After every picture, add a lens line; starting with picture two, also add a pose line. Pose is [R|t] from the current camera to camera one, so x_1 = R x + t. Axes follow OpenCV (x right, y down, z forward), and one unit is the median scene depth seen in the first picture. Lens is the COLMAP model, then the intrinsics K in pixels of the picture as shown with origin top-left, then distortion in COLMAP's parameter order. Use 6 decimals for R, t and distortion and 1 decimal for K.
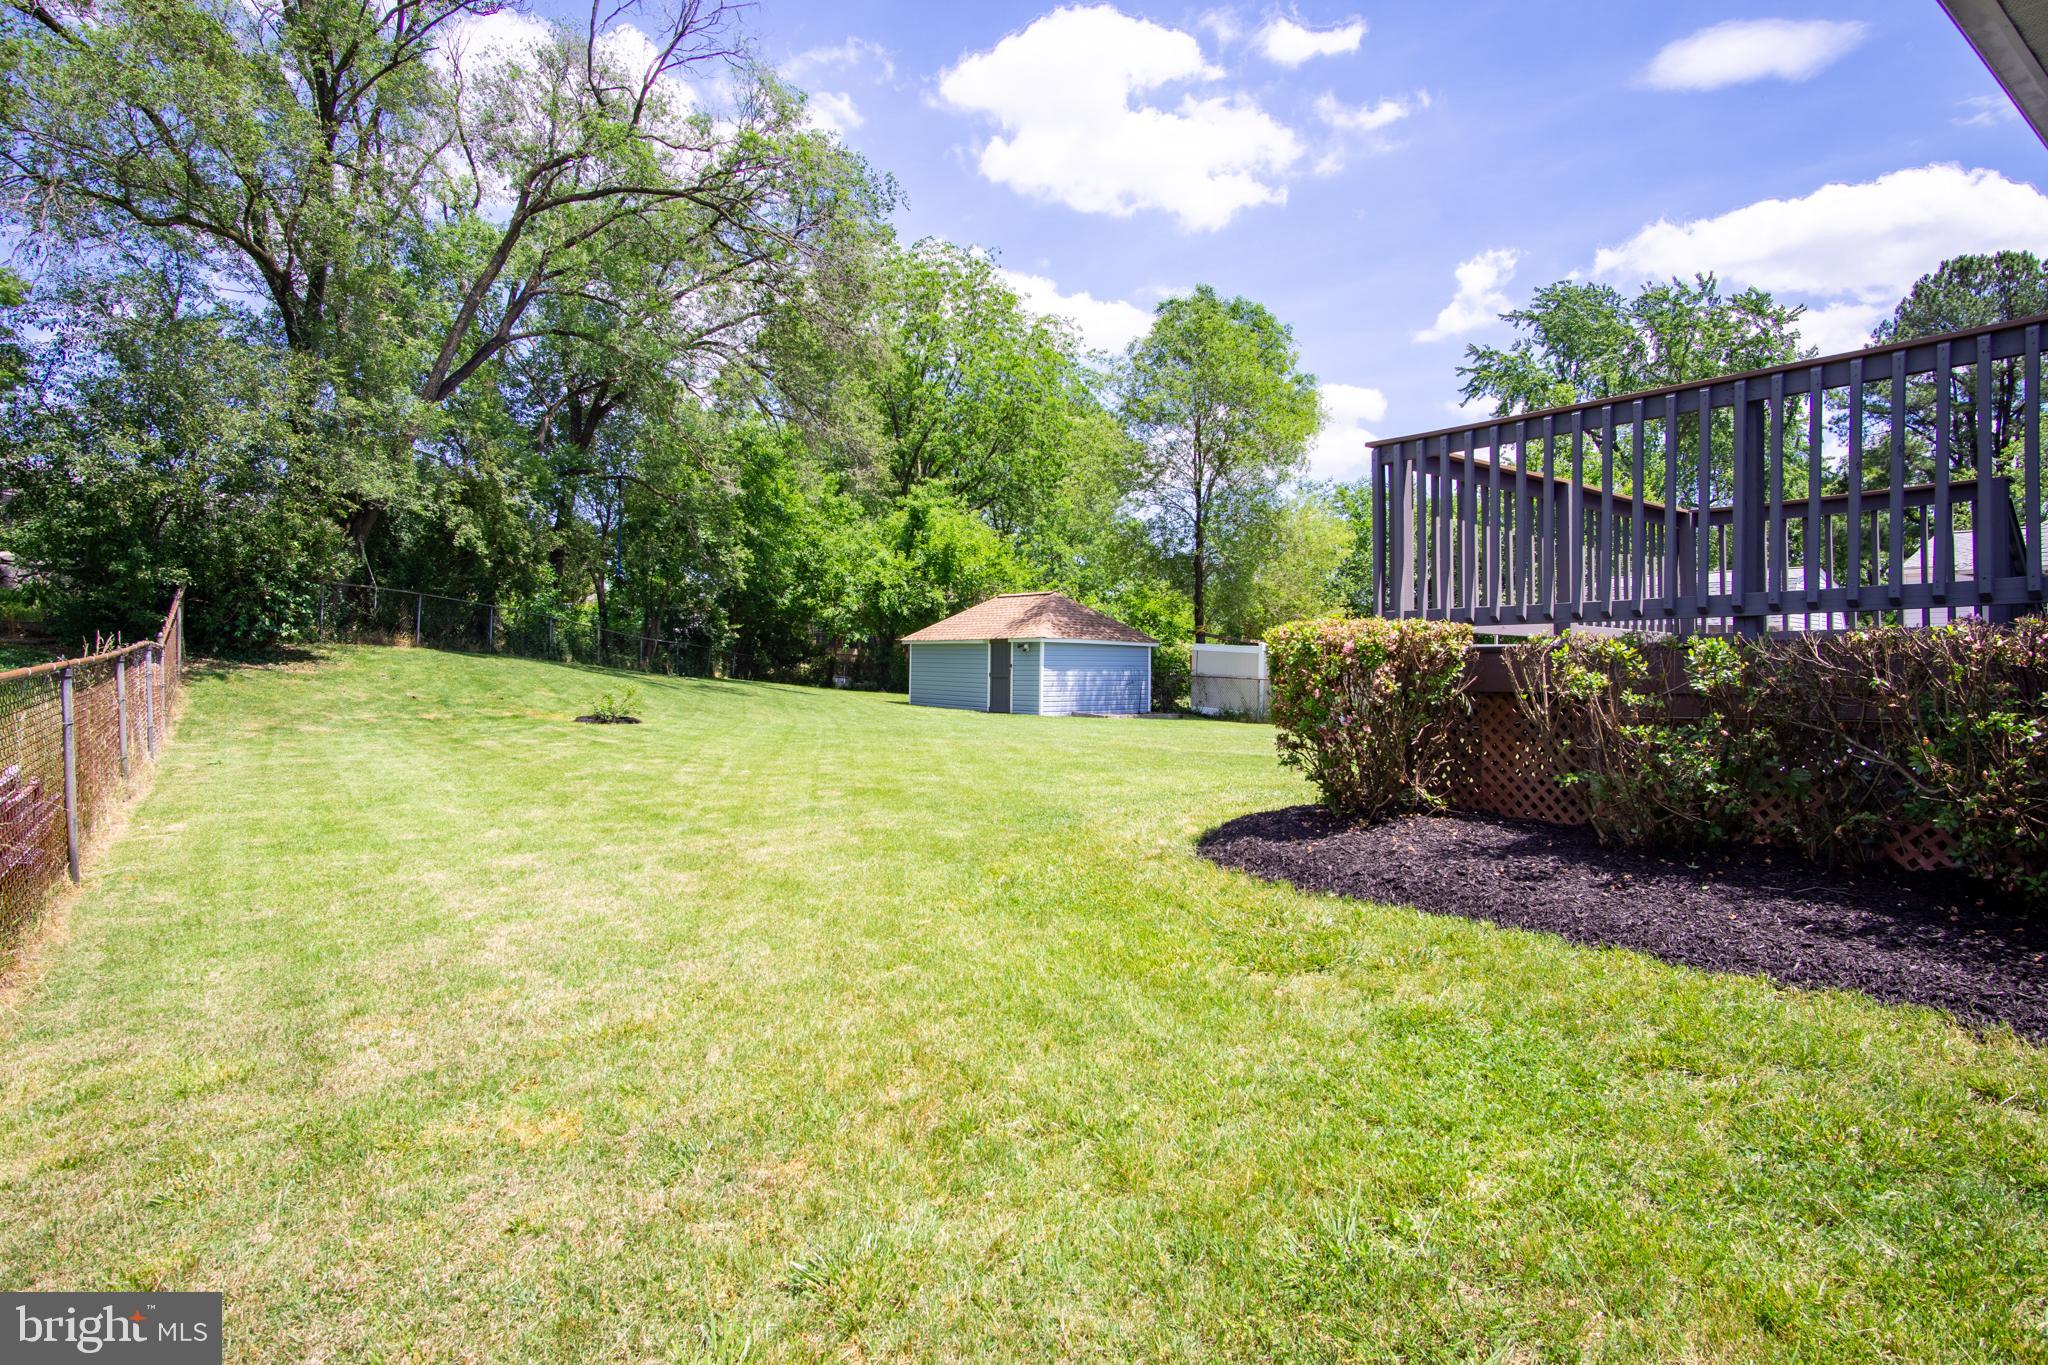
lens RADIAL K [[1135.1, 0, 1061.6], [0, 1135.1, 672.9], [0, 0, 1]] dist [-0.000943, -0.000385]
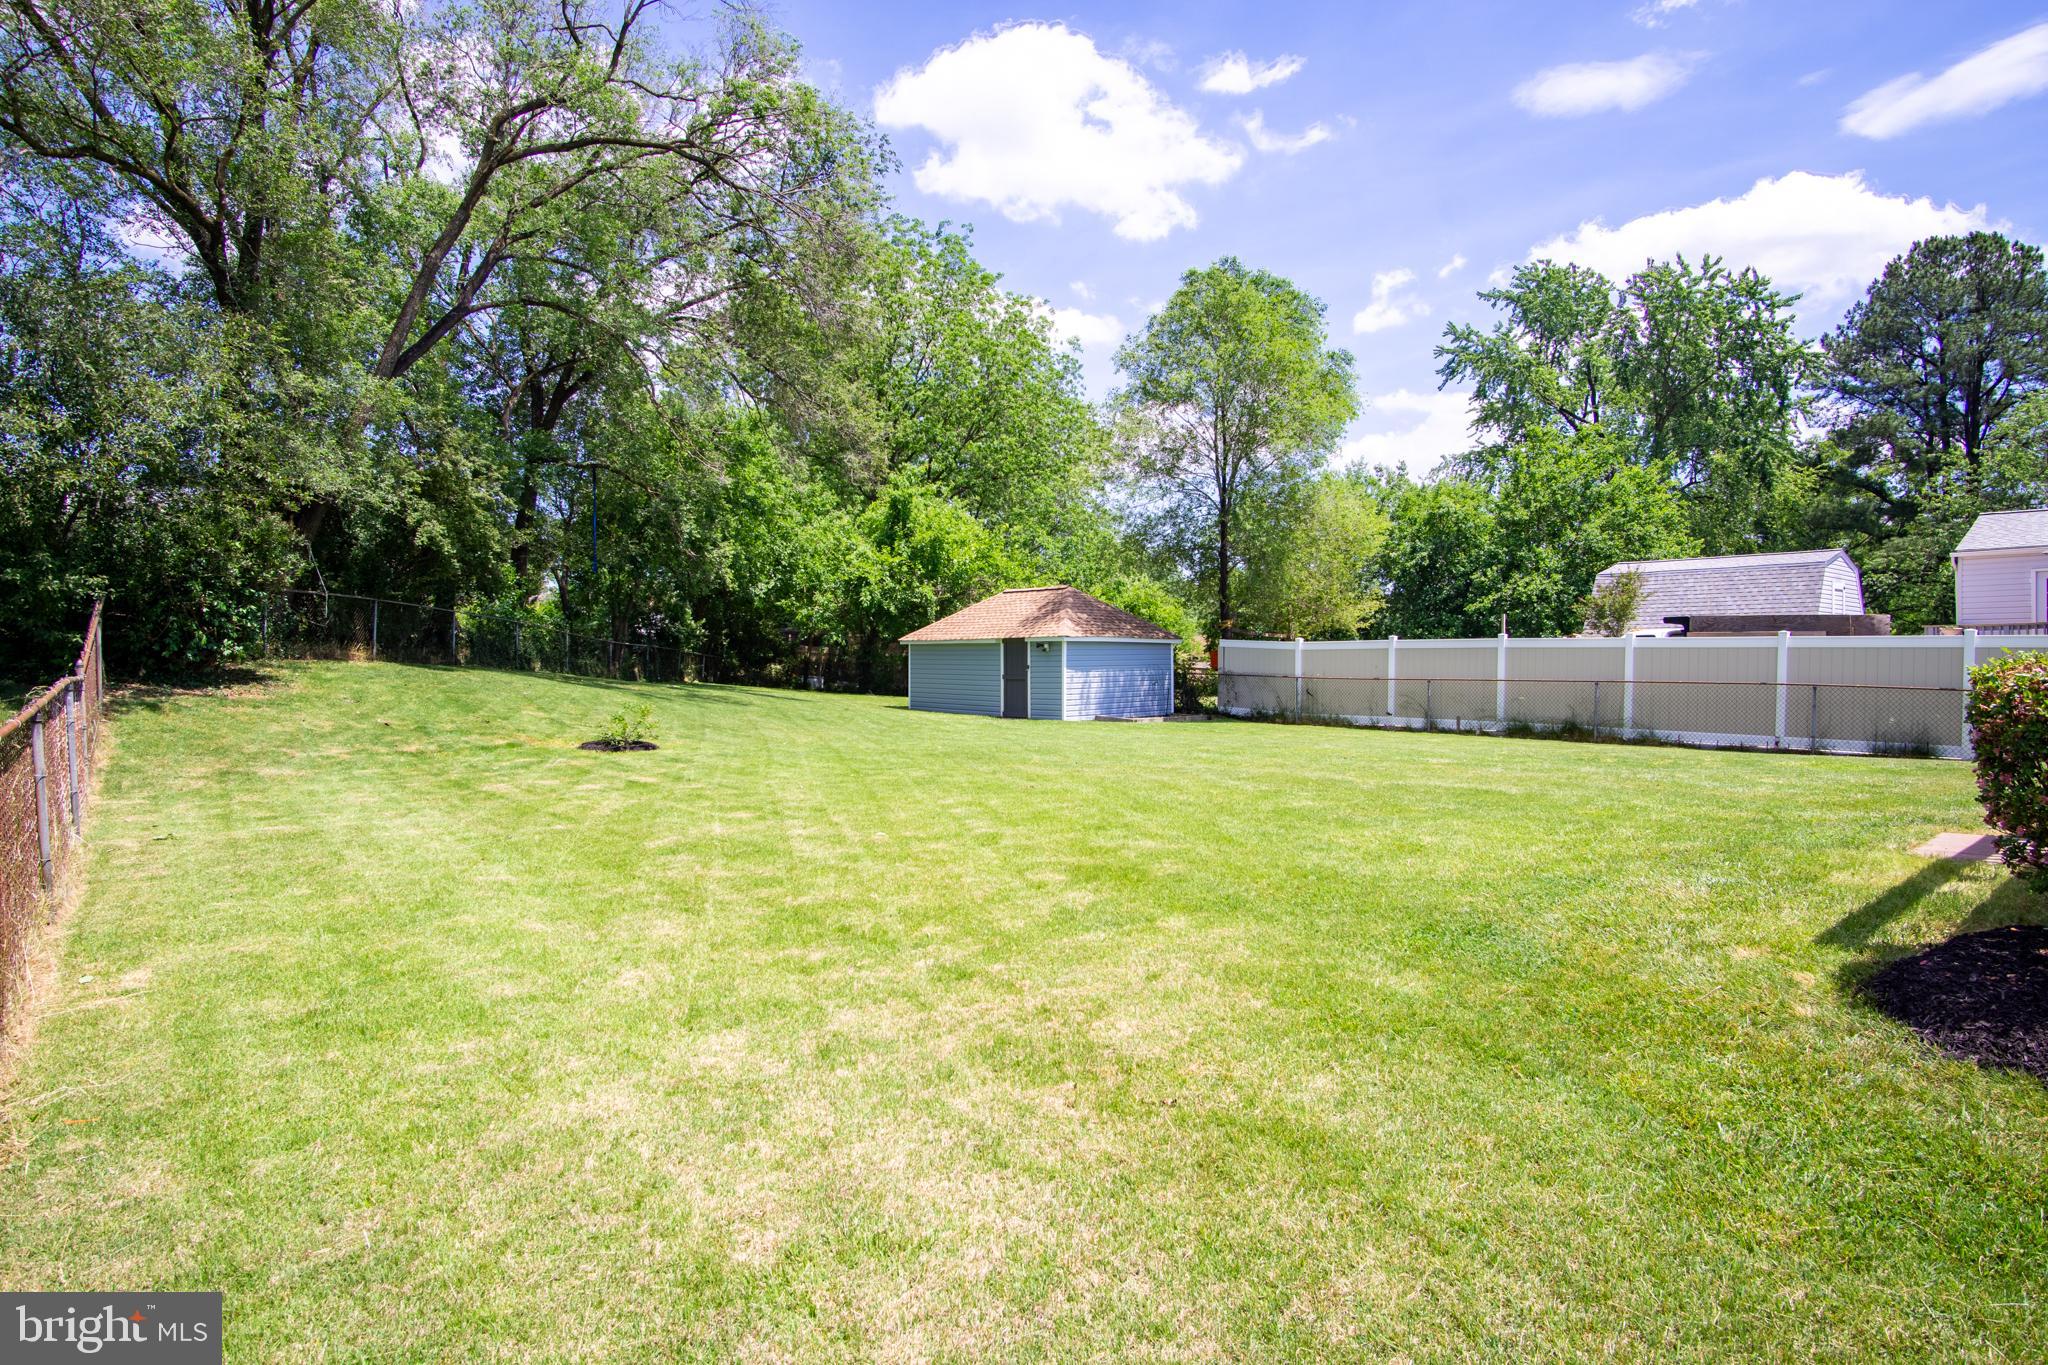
lens RADIAL K [[1135.1, 0, 1061.6], [0, 1135.1, 672.9], [0, 0, 1]] dist [-0.000943, -0.000385]
pose [[0.998440, -0.017549, 0.053003, -0.069795], [0.017098, 0.999814, 0.008946, -0.009842], [-0.053150, -0.008026, 0.998554, 0.079740]]
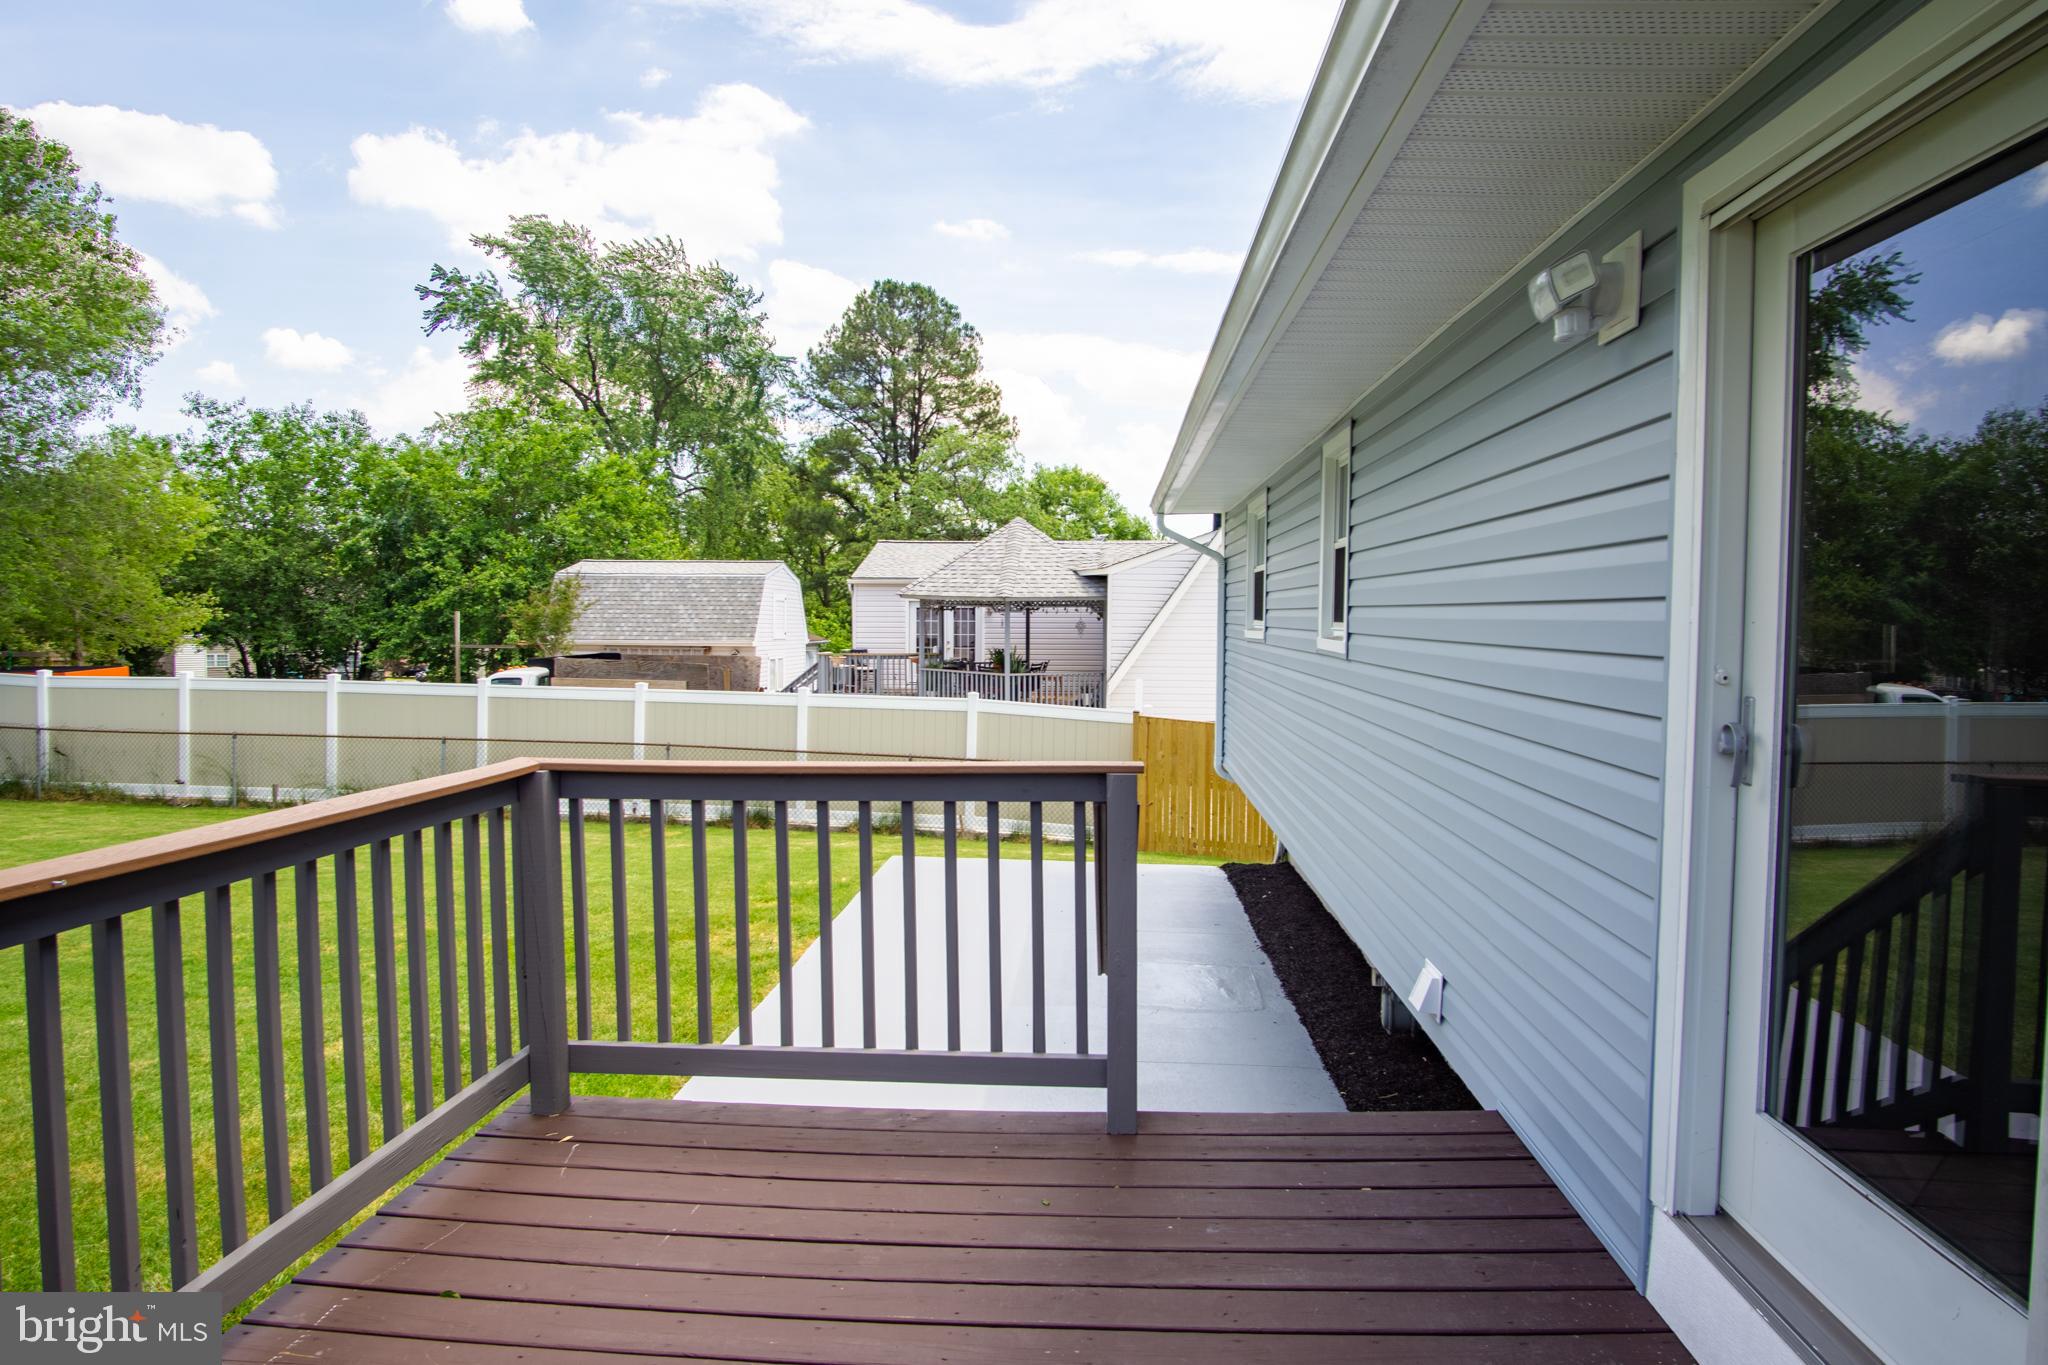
lens RADIAL K [[1135.1, 0, 1061.6], [0, 1135.1, 672.9], [0, 0, 1]] dist [-0.000943, -0.000385]
pose [[0.674722, -0.043775, 0.736772, 0.086759], [0.009238, 0.998662, 0.050875, -0.049804], [-0.738014, -0.027520, 0.674224, 0.159186]]
